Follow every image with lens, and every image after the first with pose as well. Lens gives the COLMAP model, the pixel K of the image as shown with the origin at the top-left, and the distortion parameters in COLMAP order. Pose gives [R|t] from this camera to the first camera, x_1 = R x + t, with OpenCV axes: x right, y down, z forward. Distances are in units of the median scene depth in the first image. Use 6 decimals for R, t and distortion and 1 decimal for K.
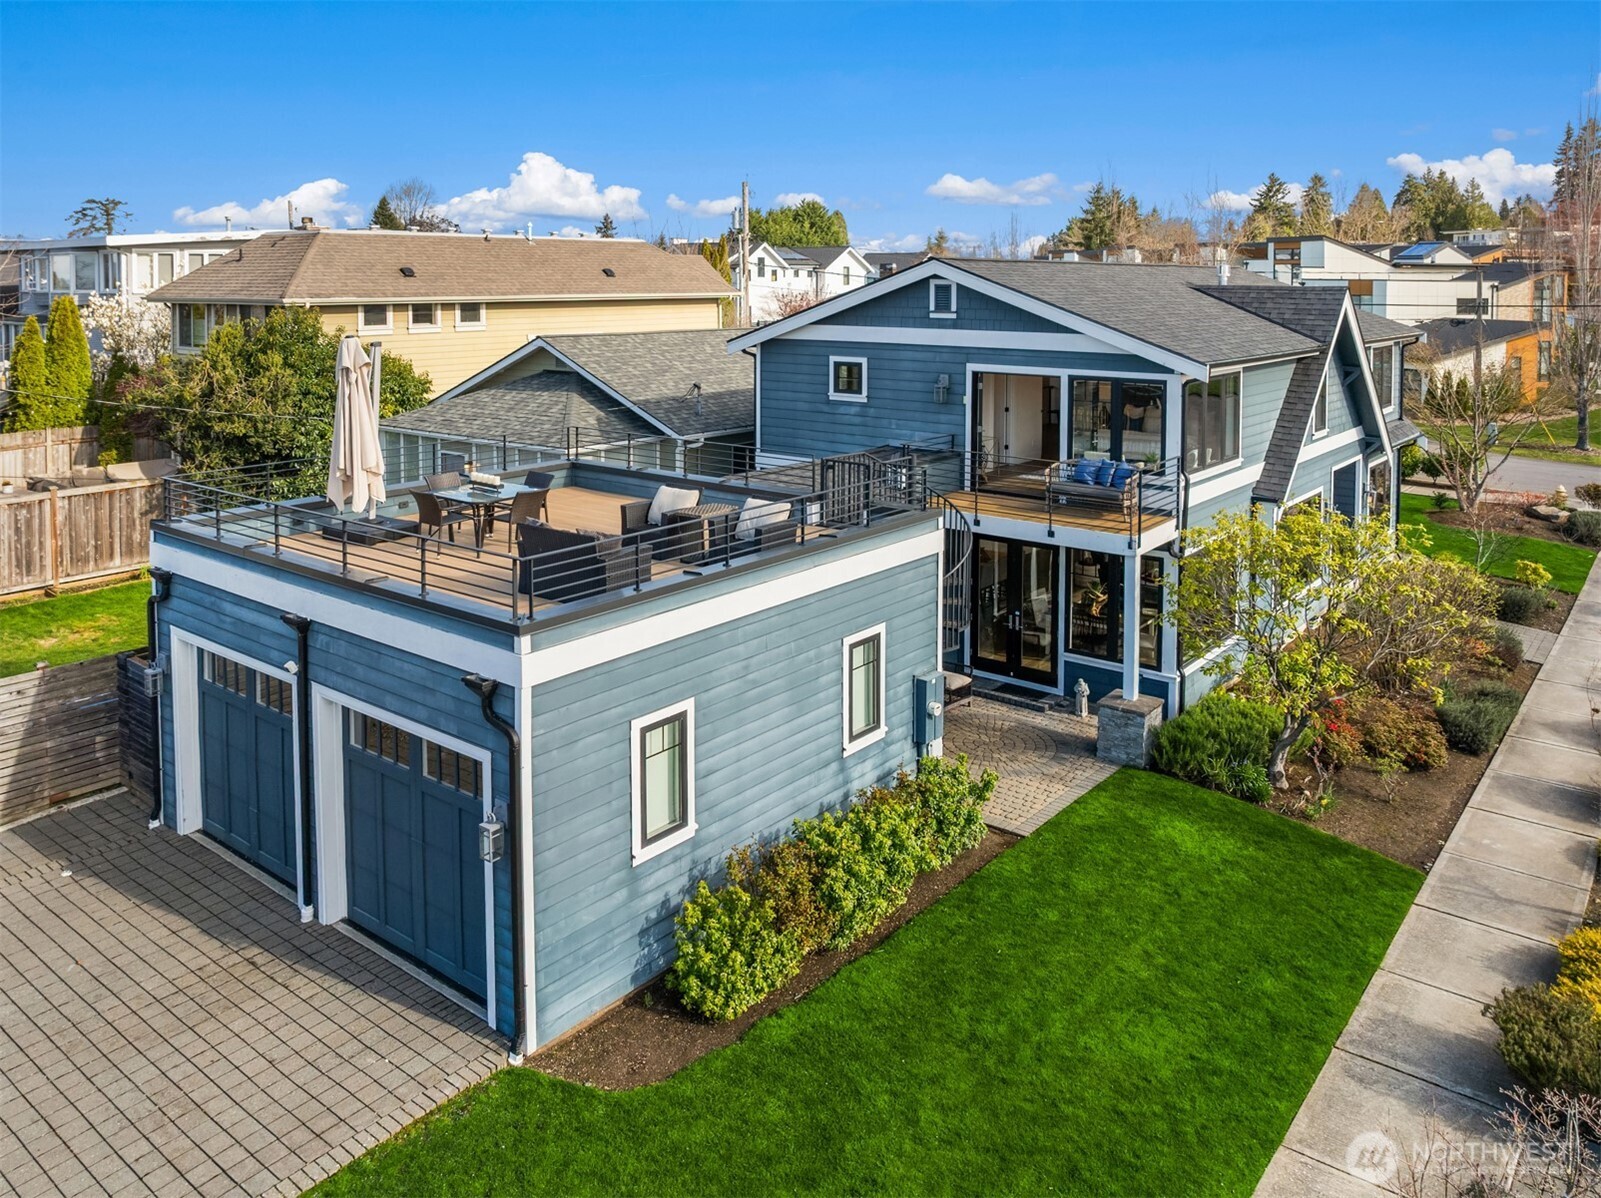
lens RADIAL K [[1178.4, 0, 809.1], [0, 1178.4, 383.7], [0, 0, 1]] dist [-0.028799, -0.006291]
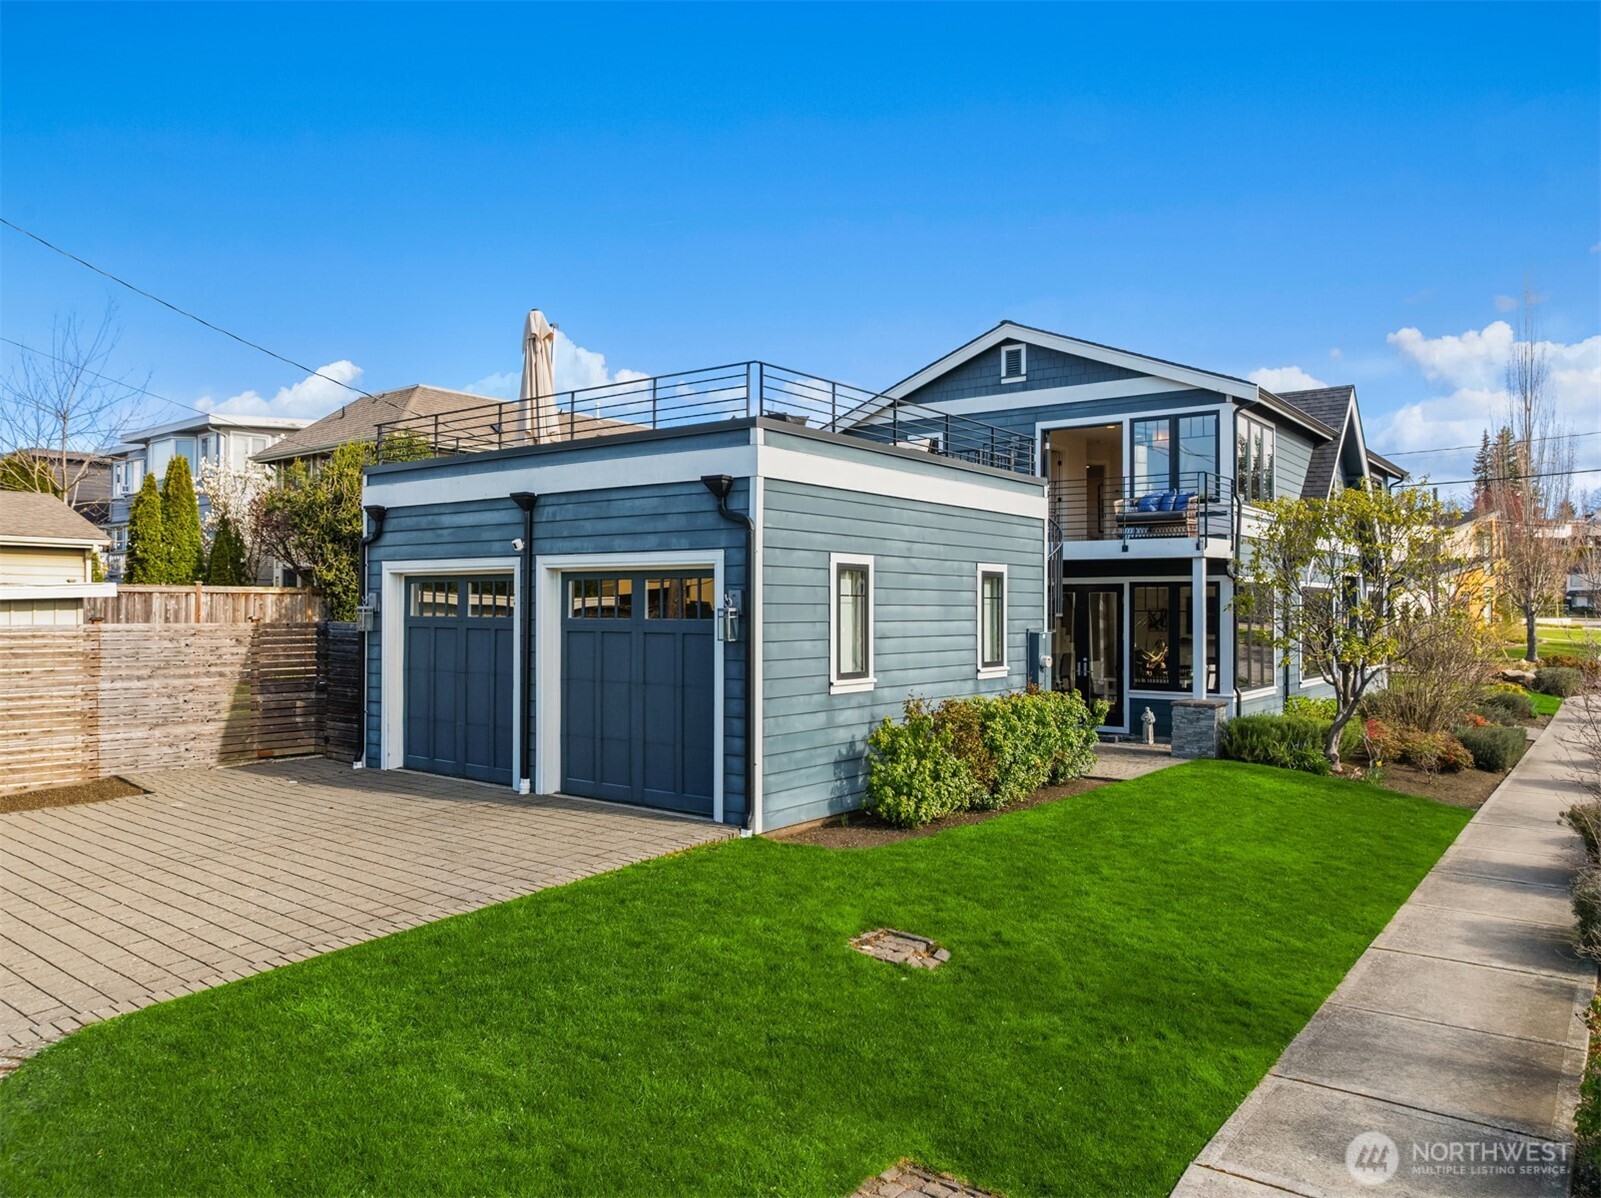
lens RADIAL K [[1097.6, 0, 856.7], [0, 1097.6, 598.8], [0, 0, 1]] dist [-0.009265, -0.054178]
pose [[0.998753, -0.035368, 0.035224, -0.115712], [0.036543, 0.998777, -0.033307, 0.258167], [-0.034003, 0.034552, 0.998824, -0.053477]]
